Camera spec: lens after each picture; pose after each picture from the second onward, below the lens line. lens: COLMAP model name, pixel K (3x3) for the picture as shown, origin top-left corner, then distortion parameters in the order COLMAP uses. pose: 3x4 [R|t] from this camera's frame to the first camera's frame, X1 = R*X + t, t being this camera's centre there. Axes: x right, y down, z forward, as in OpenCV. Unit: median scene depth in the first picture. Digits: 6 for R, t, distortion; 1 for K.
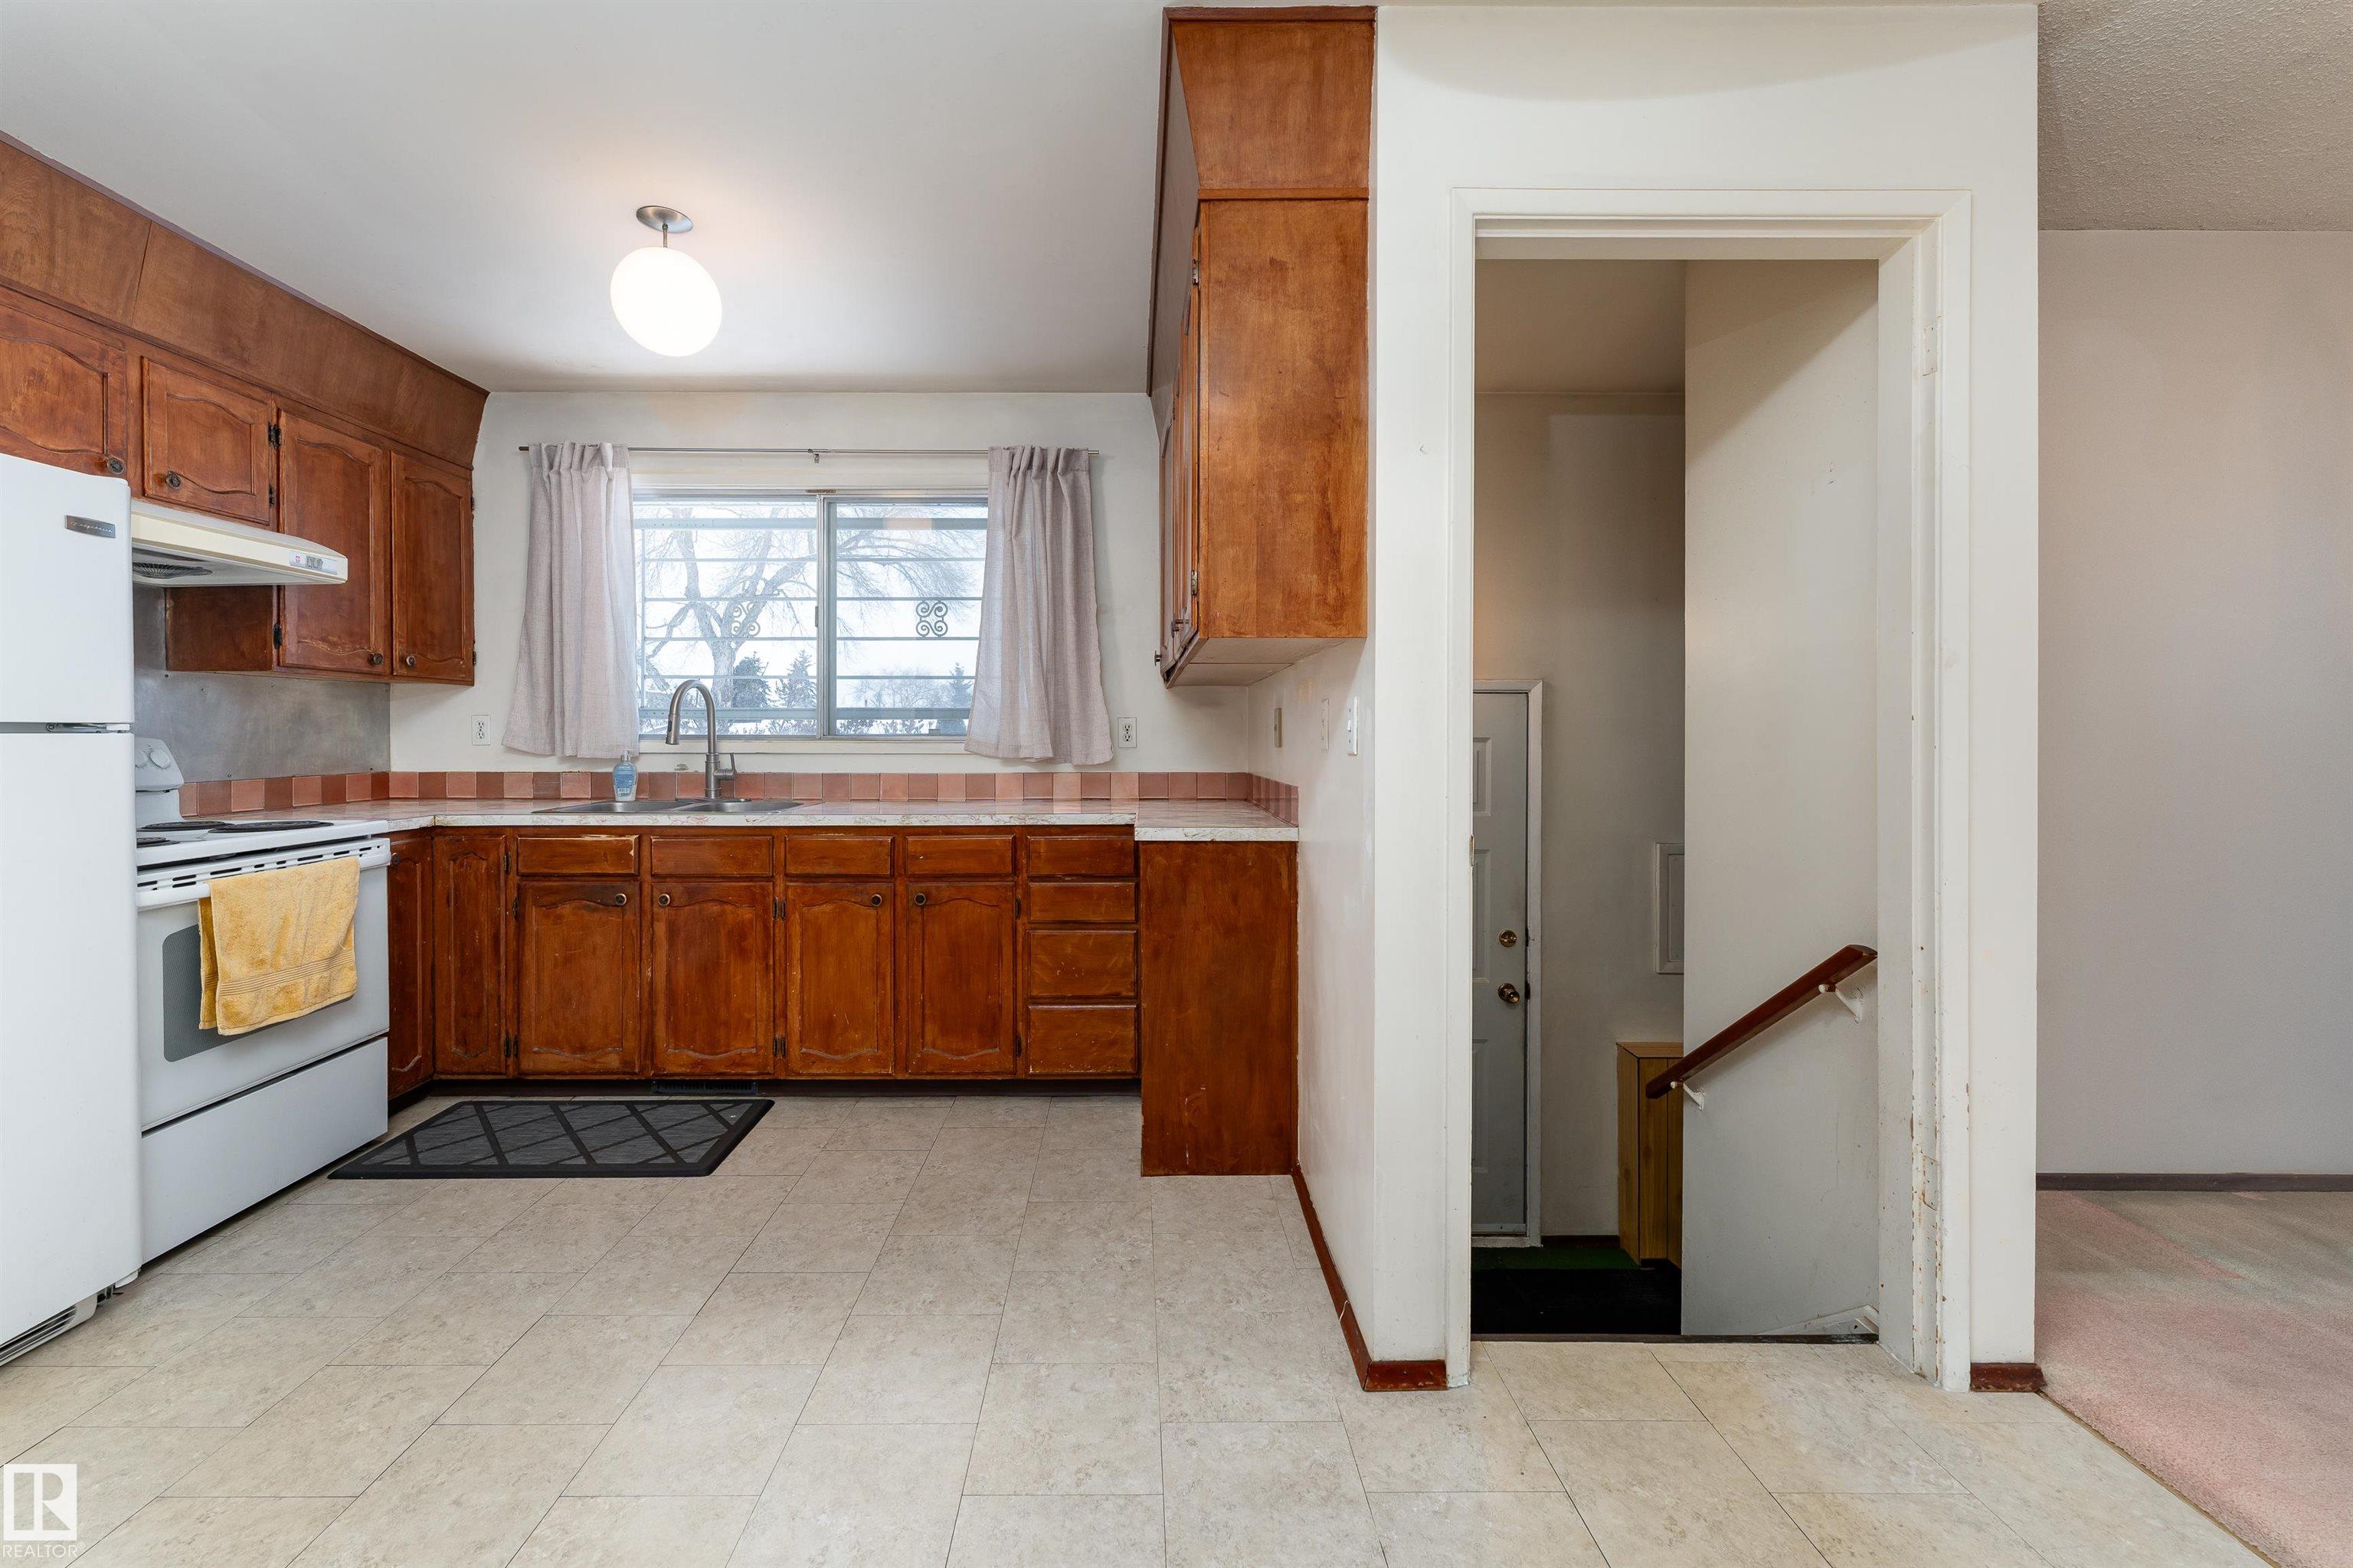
lens RADIAL K [[956.6, 0, 1173.3], [0, 956.6, 738.8], [0, 0, 1]] dist [0.001317, 0.000057]
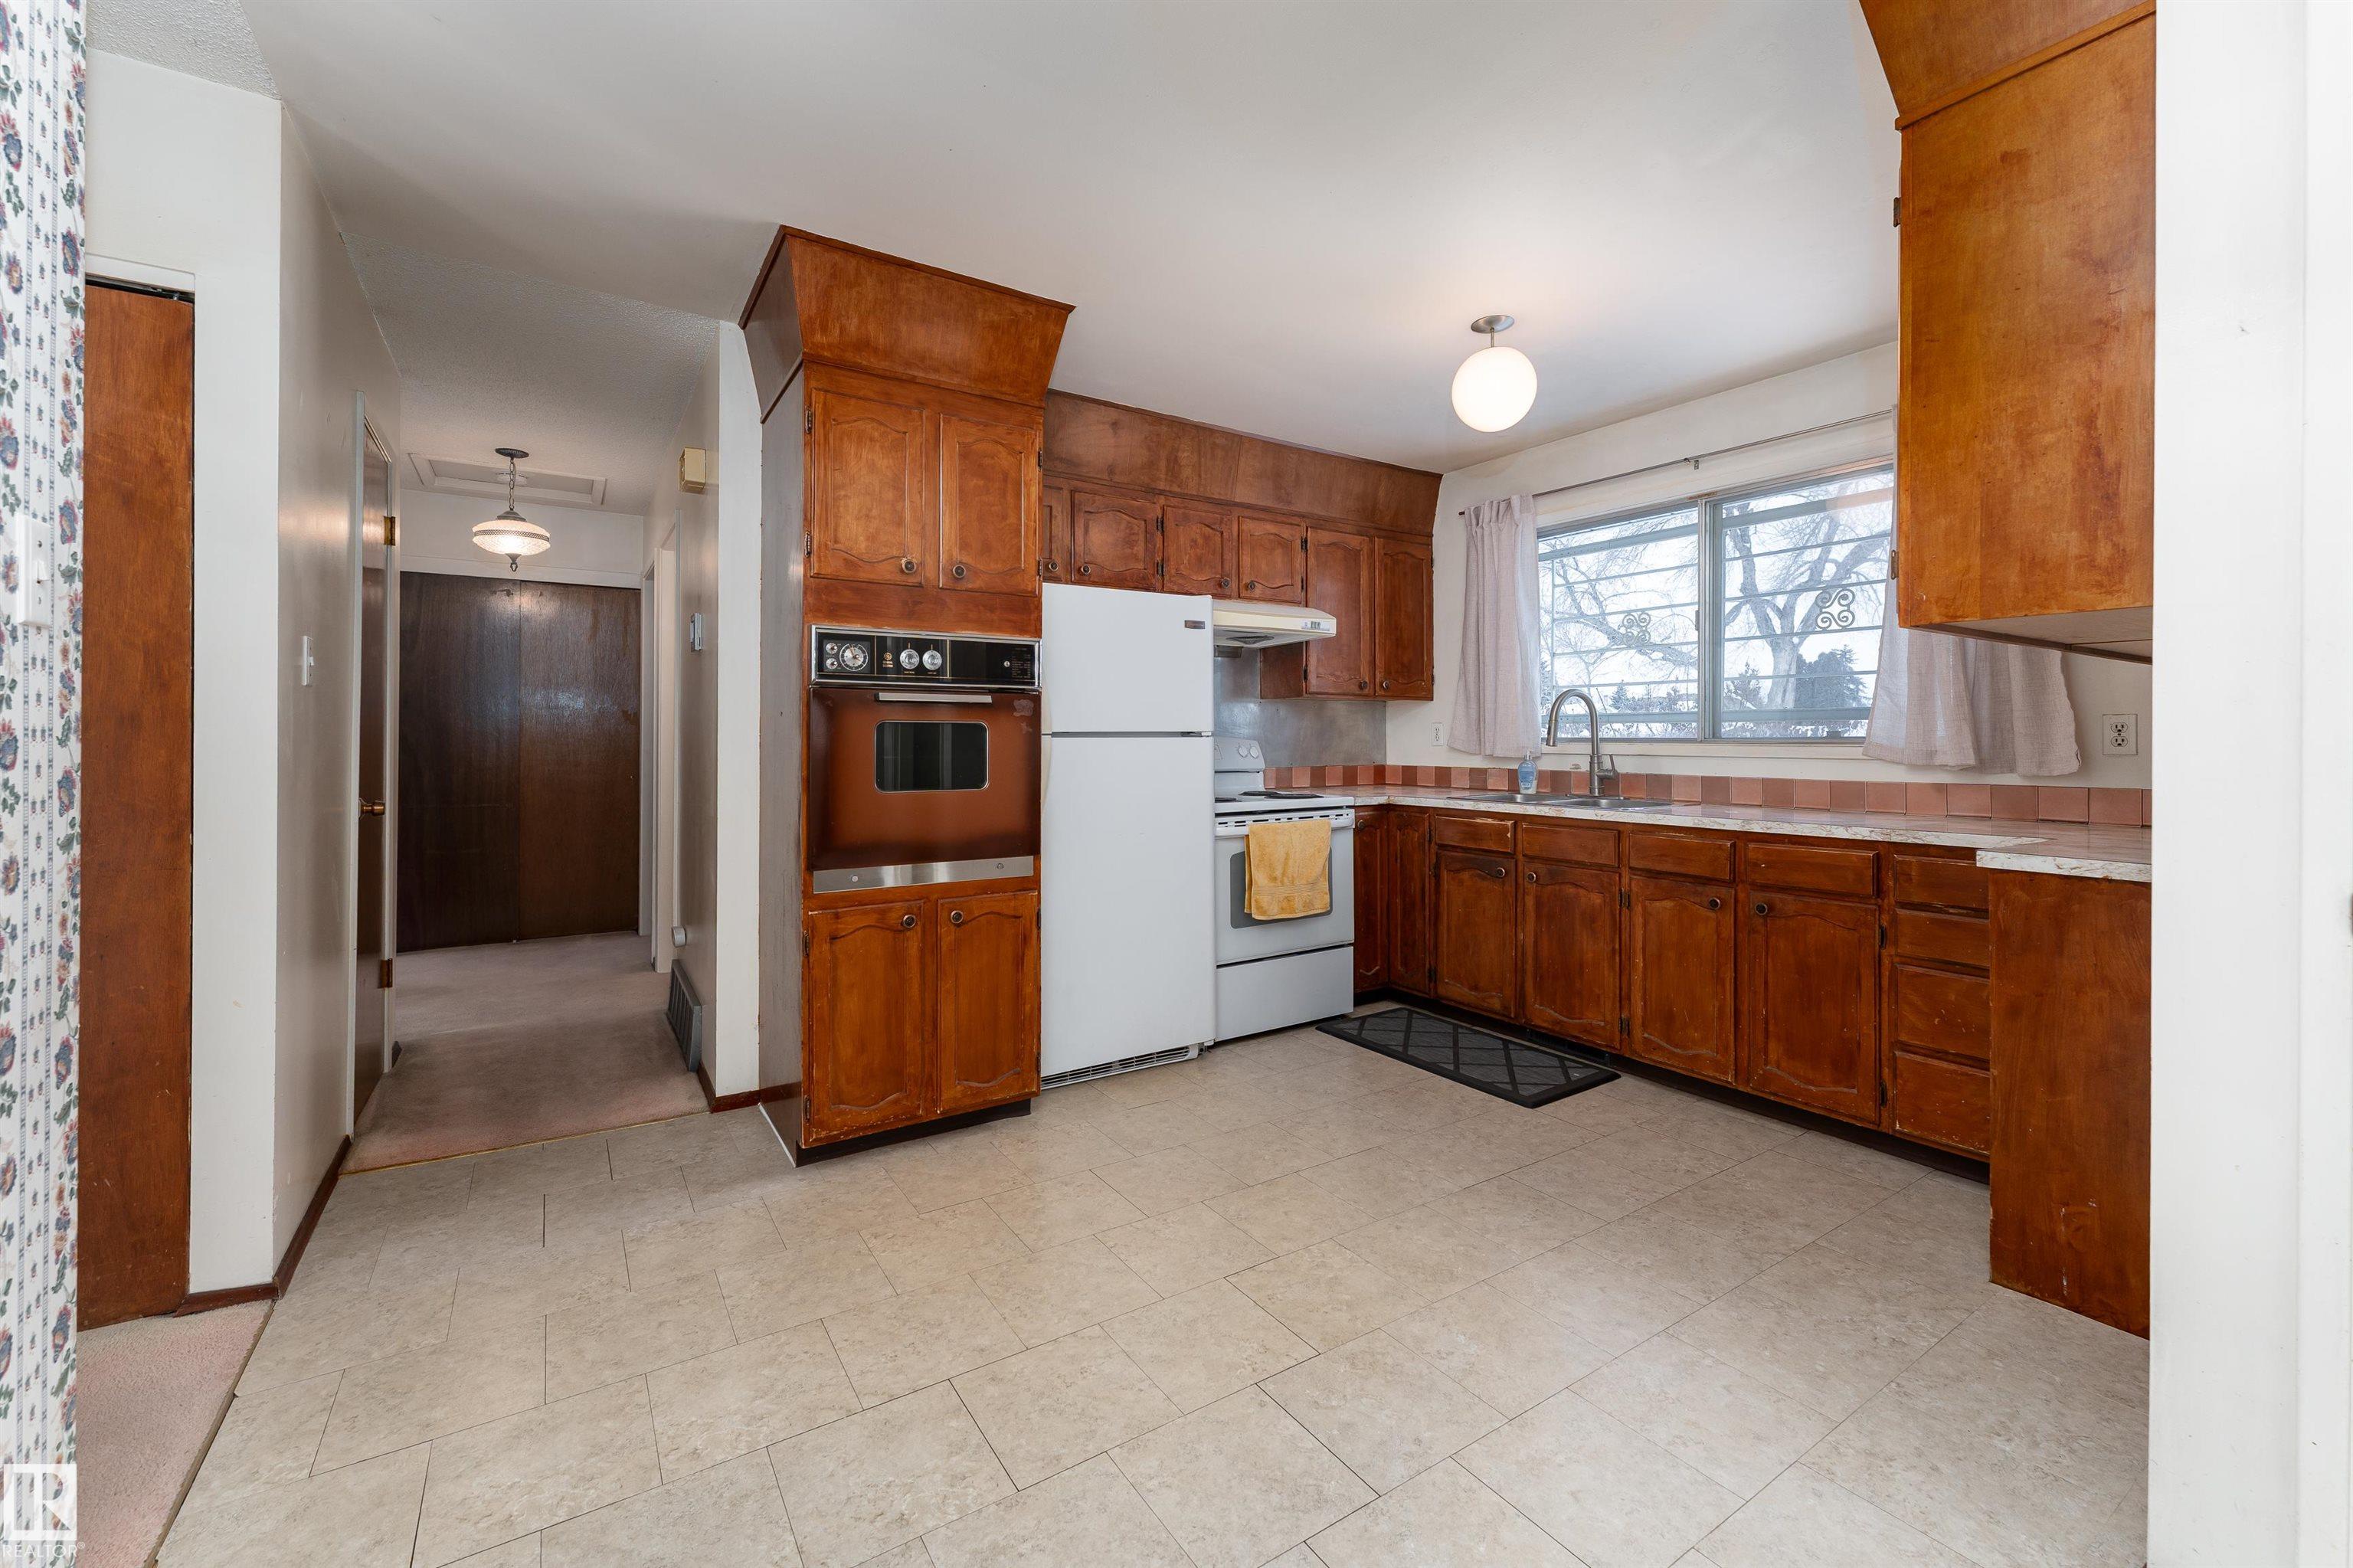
lens RADIAL K [[956.6, 0, 1173.3], [0, 956.6, 738.8], [0, 0, 1]] dist [0.001317, 0.000057]
pose [[0.547359, -0.000192, -0.836898, 0.247481], [-0.002354, 0.999996, -0.001769, -0.000016], [0.836894, 0.002938, 0.547356, -0.023181]]
